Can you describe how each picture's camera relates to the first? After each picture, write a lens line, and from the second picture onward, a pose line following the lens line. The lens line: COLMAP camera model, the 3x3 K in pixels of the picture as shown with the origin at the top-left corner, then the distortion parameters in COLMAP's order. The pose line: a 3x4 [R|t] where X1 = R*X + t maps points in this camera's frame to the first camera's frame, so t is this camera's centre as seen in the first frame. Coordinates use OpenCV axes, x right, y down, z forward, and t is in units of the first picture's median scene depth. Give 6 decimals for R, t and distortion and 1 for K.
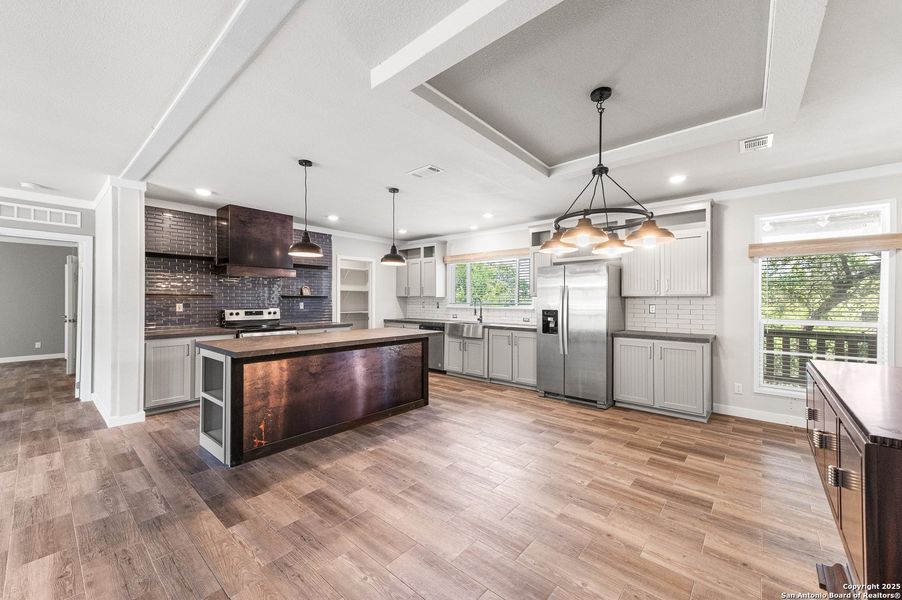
lens RADIAL K [[355.3, 0, 448.6], [0, 355.3, 299.0], [0, 0, 1]] dist [0.020708, -0.000638]
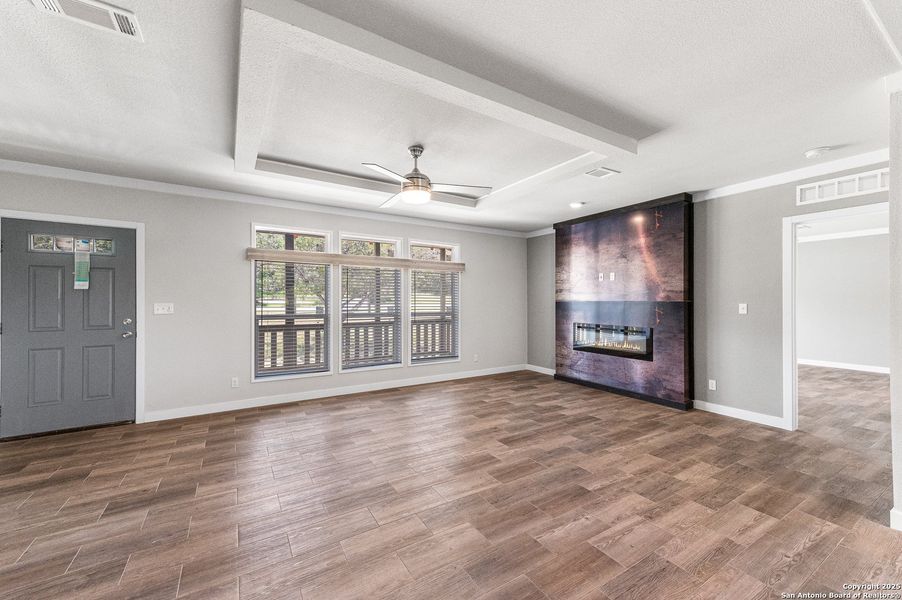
lens RADIAL K [[355.3, 0, 446.6], [0, 355.3, 300.7], [0, 0, 1]] dist [0.020708, -0.000638]
pose [[-0.301291, -0.005512, -0.953516, -0.196814], [0.004804, 0.999962, -0.007298, 0.010886], [0.953520, -0.006780, -0.301253, 0.523630]]
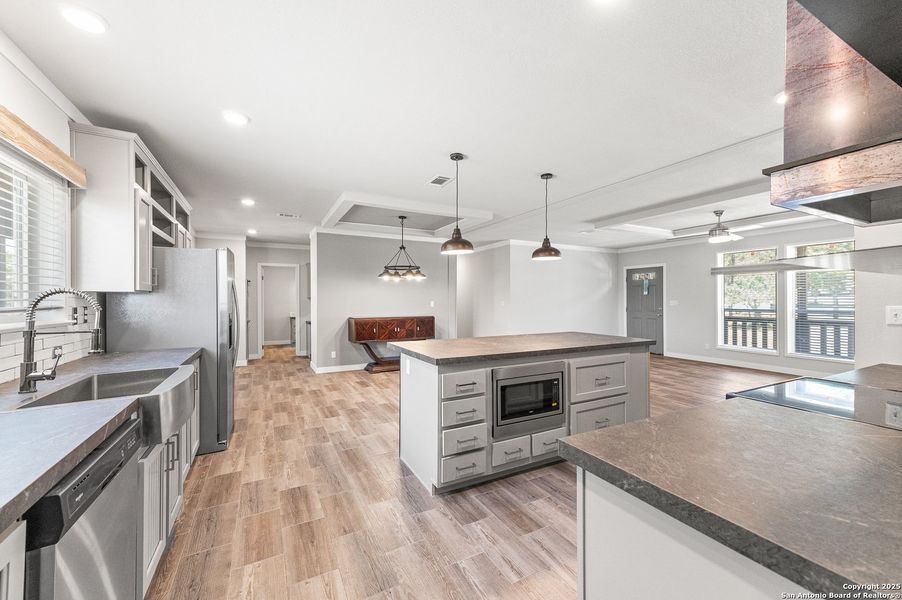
lens RADIAL K [[355.3, 0, 444.7], [0, 355.3, 297.5], [0, 0, 1]] dist [0.020708, -0.000638]
pose [[-0.929826, 0.000984, 0.367999, -0.466954], [-0.001369, 0.999980, -0.006132, 0.003739], [-0.367998, -0.006205, -0.929806, 1.943648]]
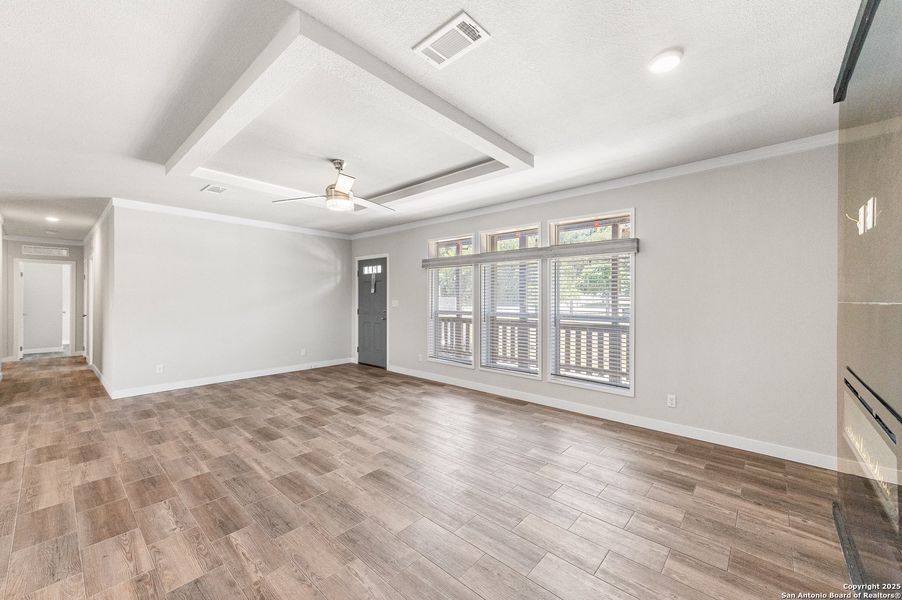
lens RADIAL K [[355.3, 0, 446.3], [0, 355.3, 294.4], [0, 0, 1]] dist [0.020708, -0.000638]
pose [[-0.999720, -0.002706, 0.023524, -1.245131], [-0.003093, 0.999860, -0.016430, 0.005702], [-0.023476, -0.016498, -0.999588, 1.113037]]
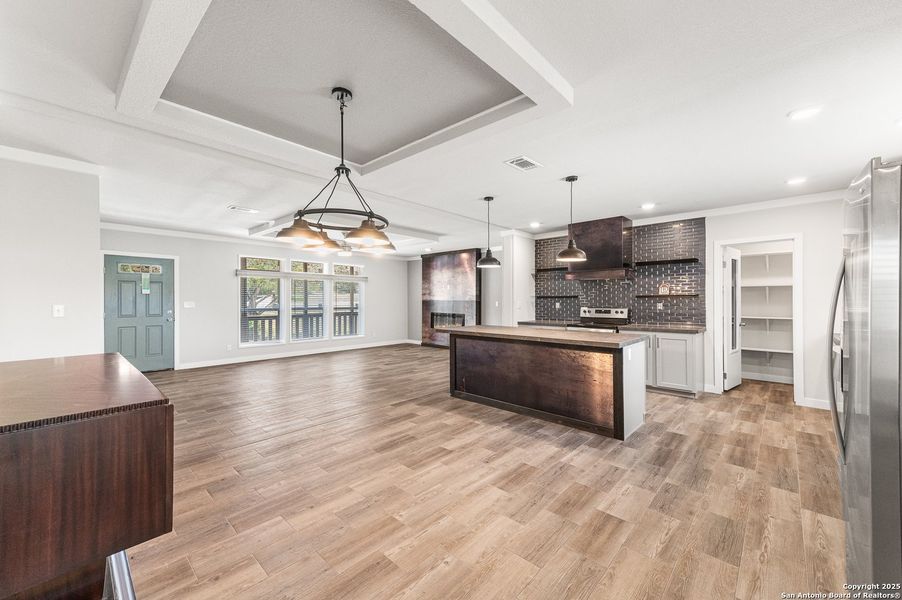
lens RADIAL K [[355.3, 0, 450.3], [0, 355.3, 300.5], [0, 0, 1]] dist [0.020708, -0.000638]
pose [[-0.028197, 0.001419, -0.999601, 0.855473], [0.002938, 0.999995, 0.001337, 0.002554], [0.999598, -0.002899, -0.028201, 0.804741]]
